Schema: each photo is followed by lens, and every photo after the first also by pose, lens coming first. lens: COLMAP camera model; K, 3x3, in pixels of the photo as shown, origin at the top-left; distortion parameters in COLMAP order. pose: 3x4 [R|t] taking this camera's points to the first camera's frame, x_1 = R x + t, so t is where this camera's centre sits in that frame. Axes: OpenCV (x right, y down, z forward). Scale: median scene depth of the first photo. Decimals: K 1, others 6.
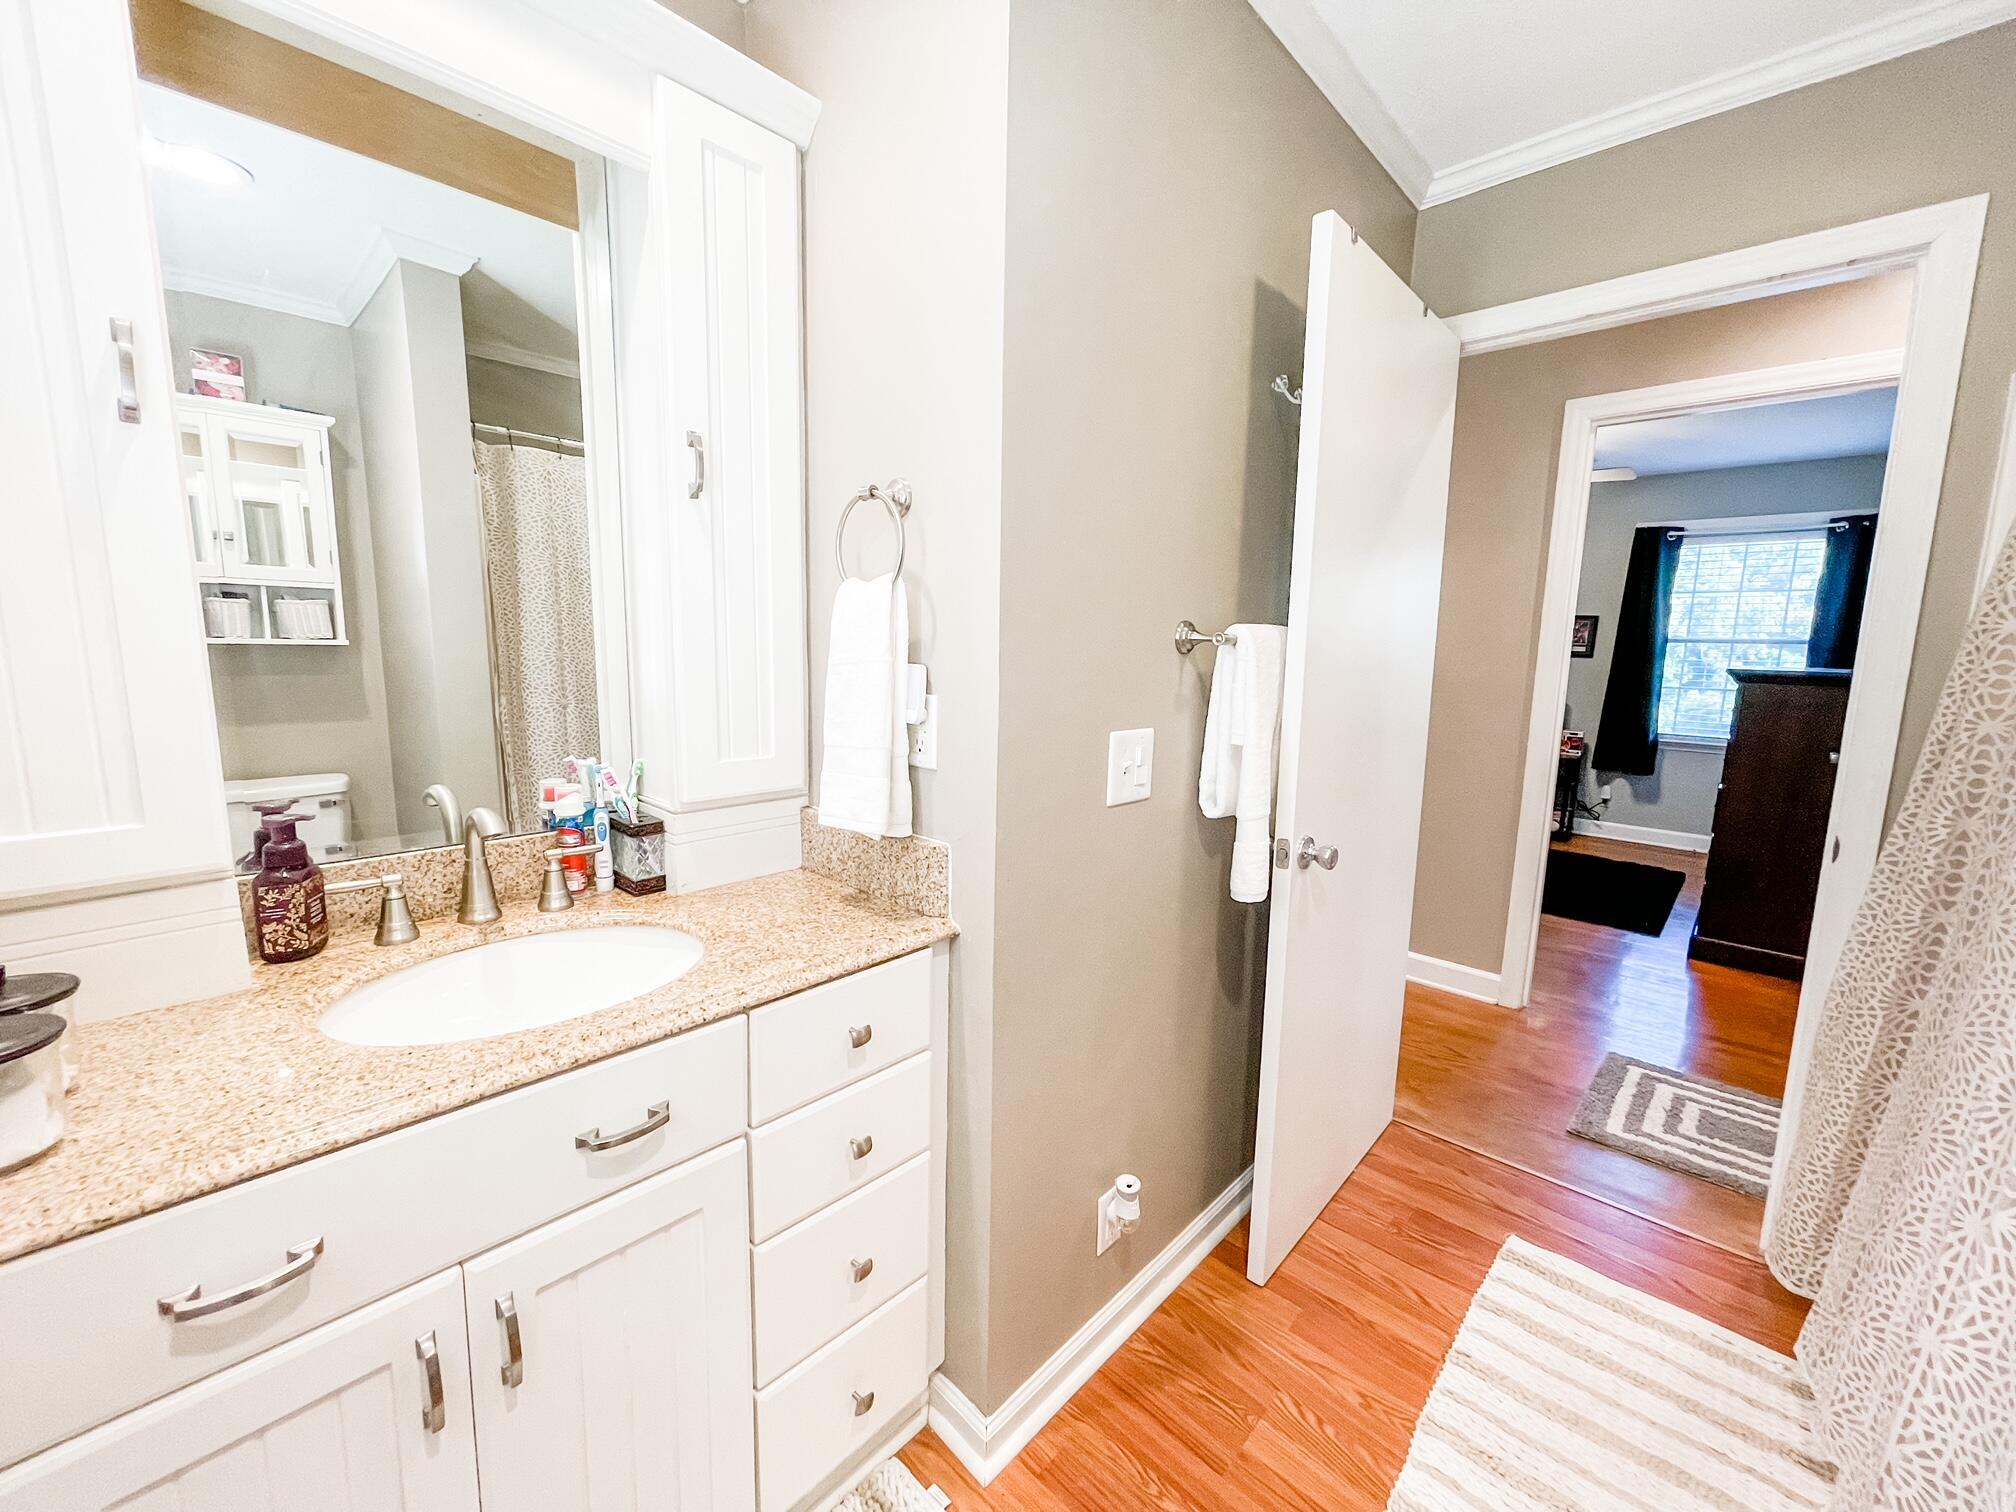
lens RADIAL K [[812.5, 0, 1008.0], [0, 812.5, 756.0], [0, 0, 1]] dist [-0.000377, -0.003599]
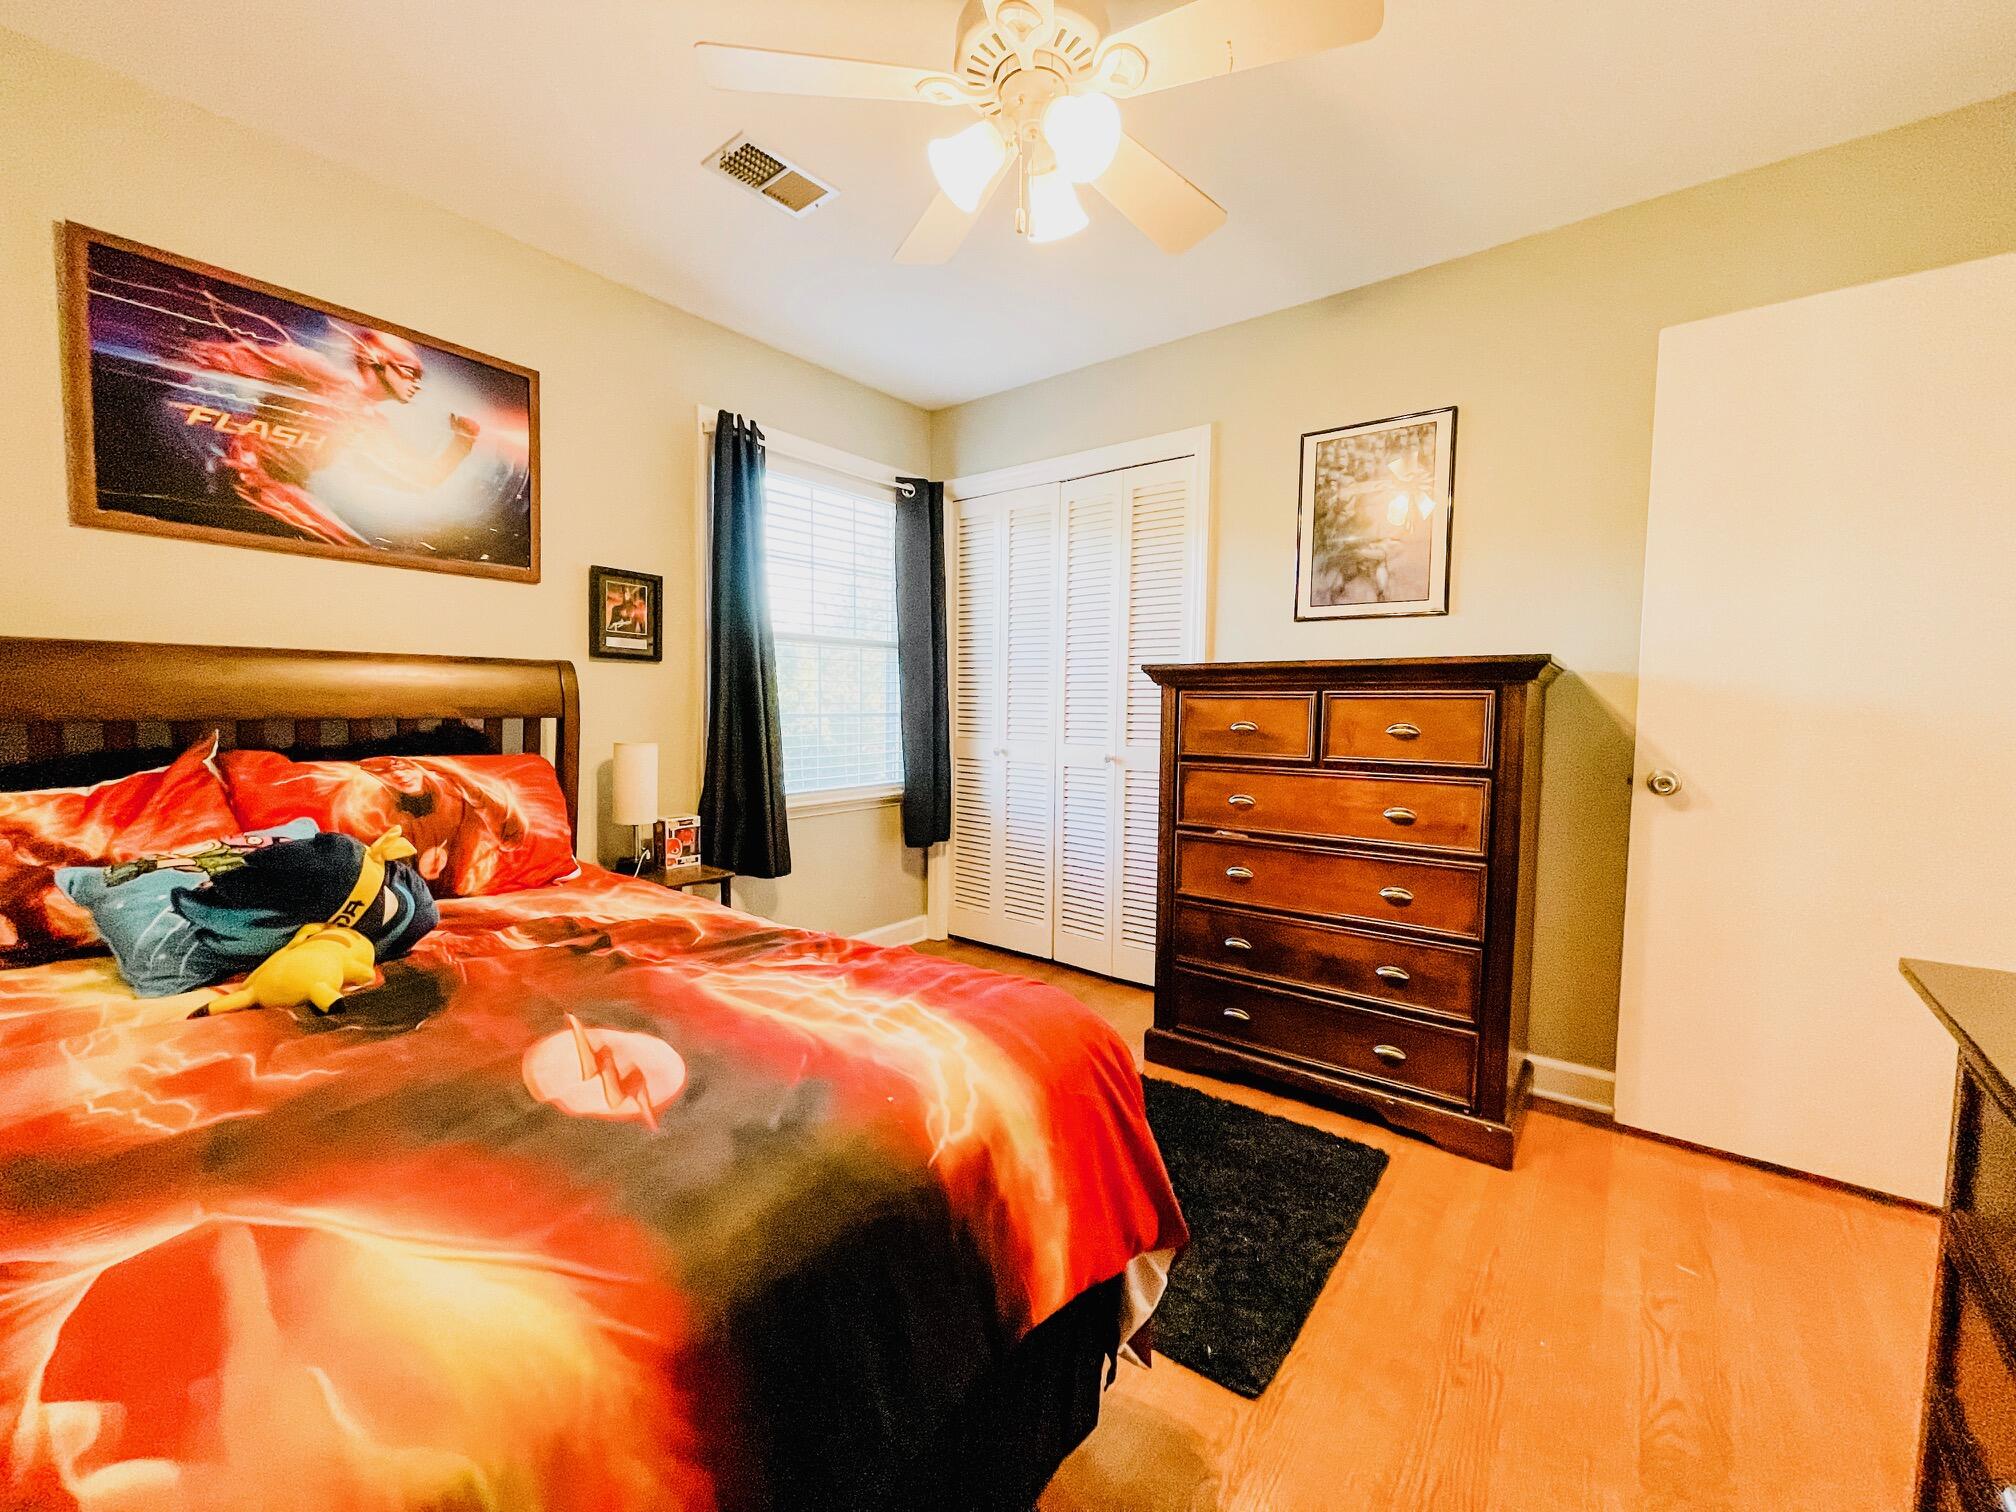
lens RADIAL K [[812.5, 0, 1008.0], [0, 812.5, 756.0], [0, 0, 1]] dist [-0.000377, -0.003599]
pose [[-0.093822, -0.088917, 0.991610, 0.227440], [0.131702, 0.986142, 0.100888, -0.093620], [-0.986839, 0.140063, -0.080811, 0.901338]]
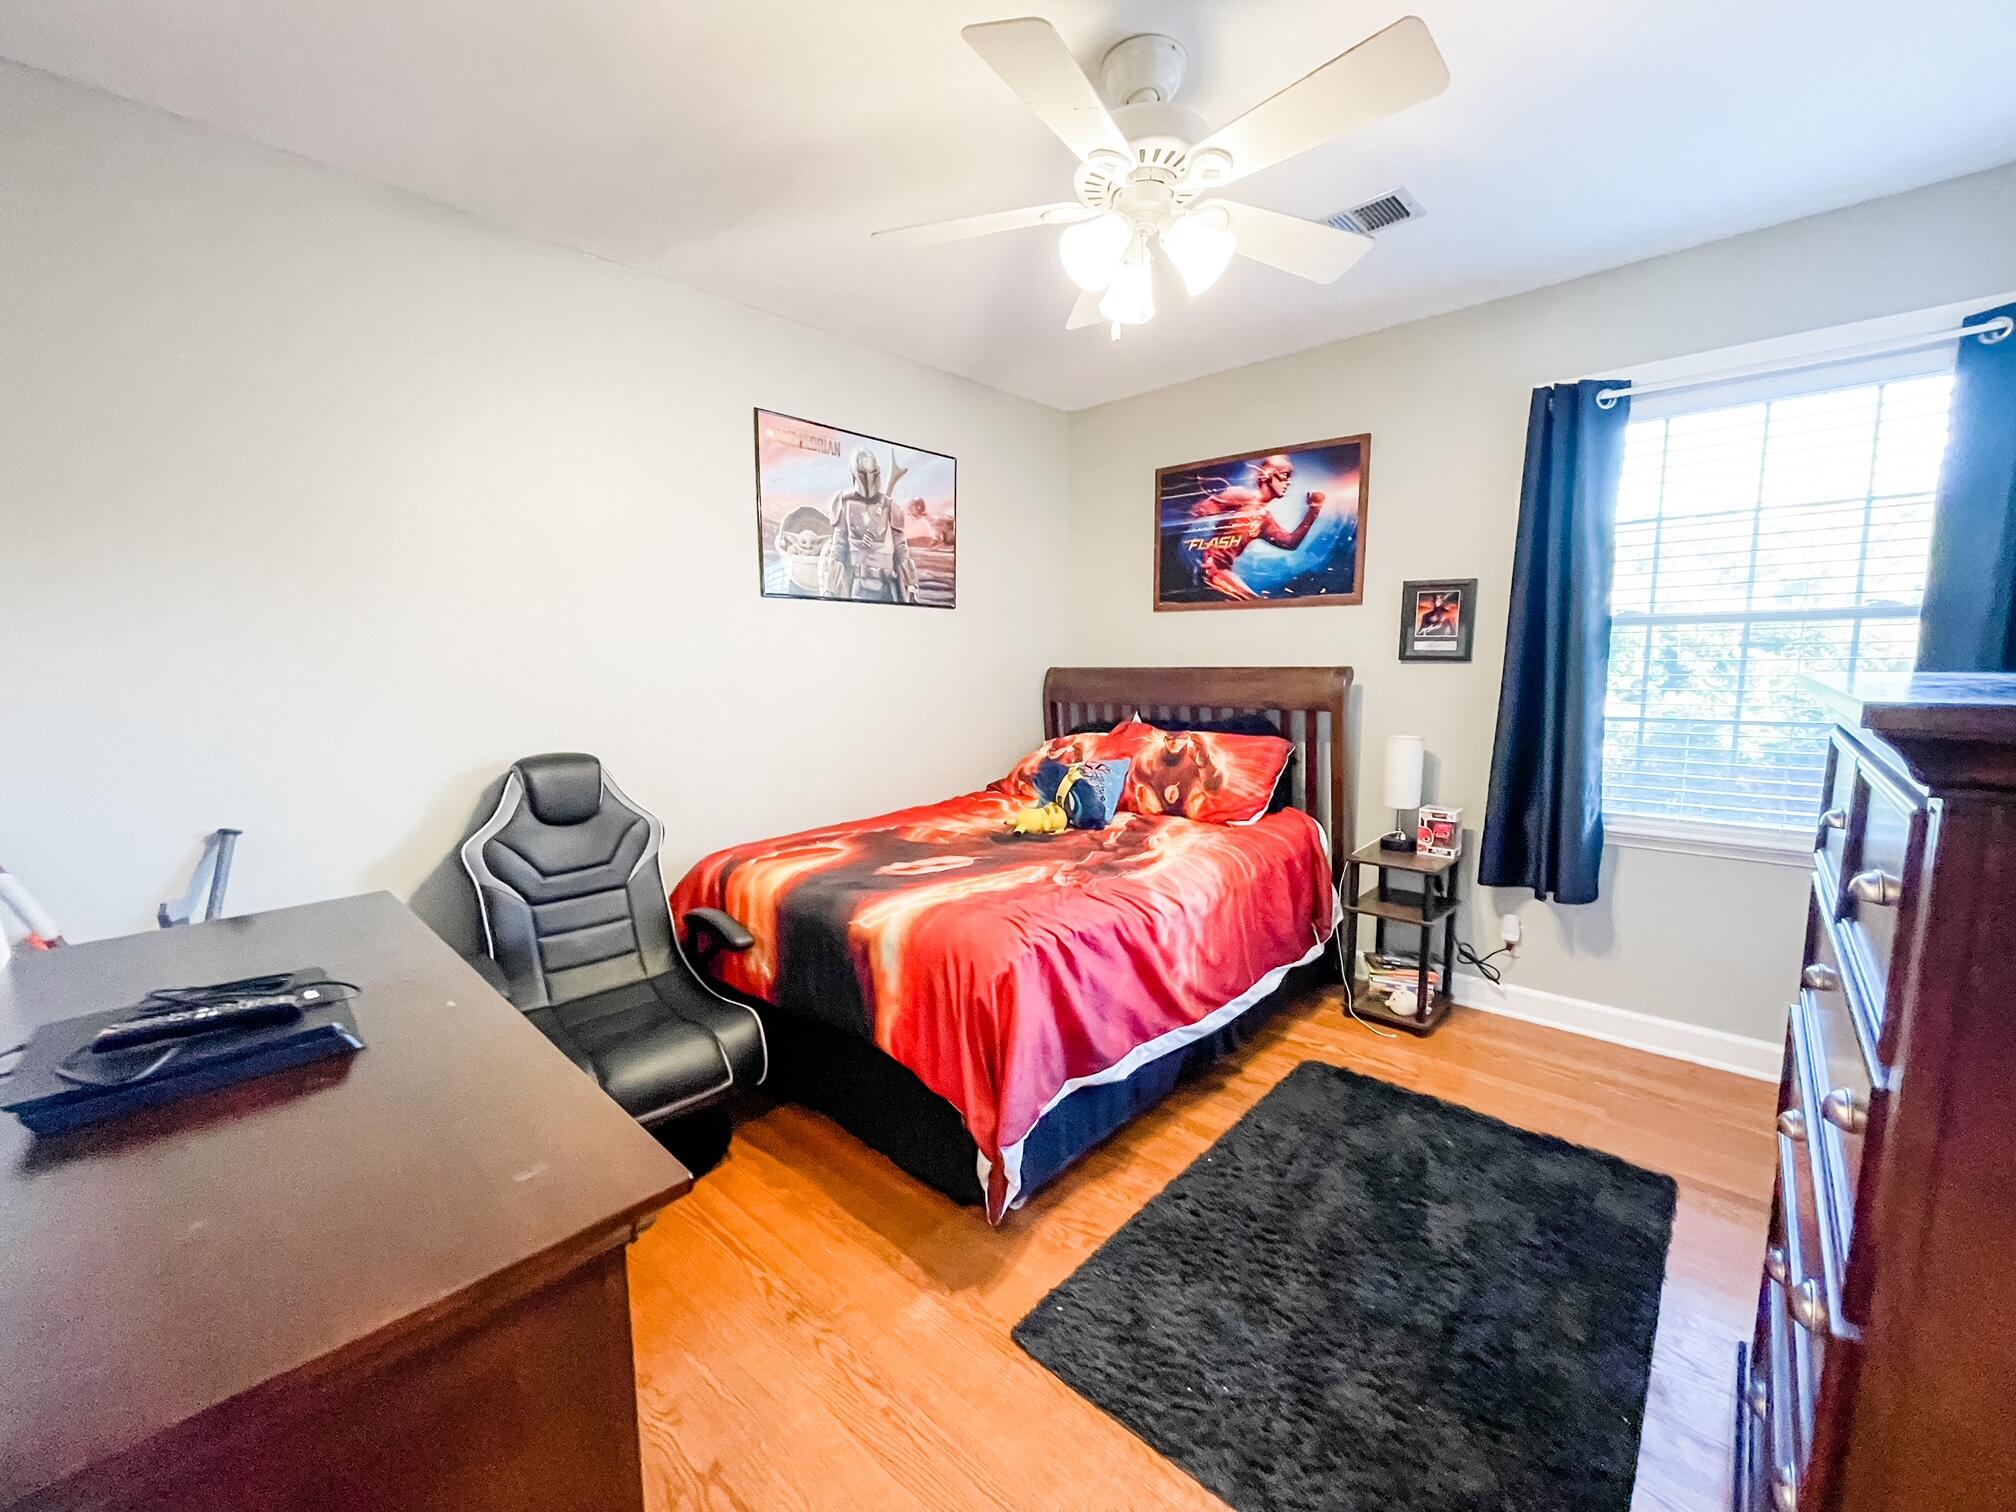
lens RADIAL K [[812.5, 0, 1008.0], [0, 812.5, 756.0], [0, 0, 1]] dist [-0.000377, -0.003599]
pose [[0.999315, -0.034194, 0.014133, 0.454949], [0.034603, 0.998957, -0.029803, -0.061502], [-0.013100, 0.030271, 0.999456, 0.536773]]
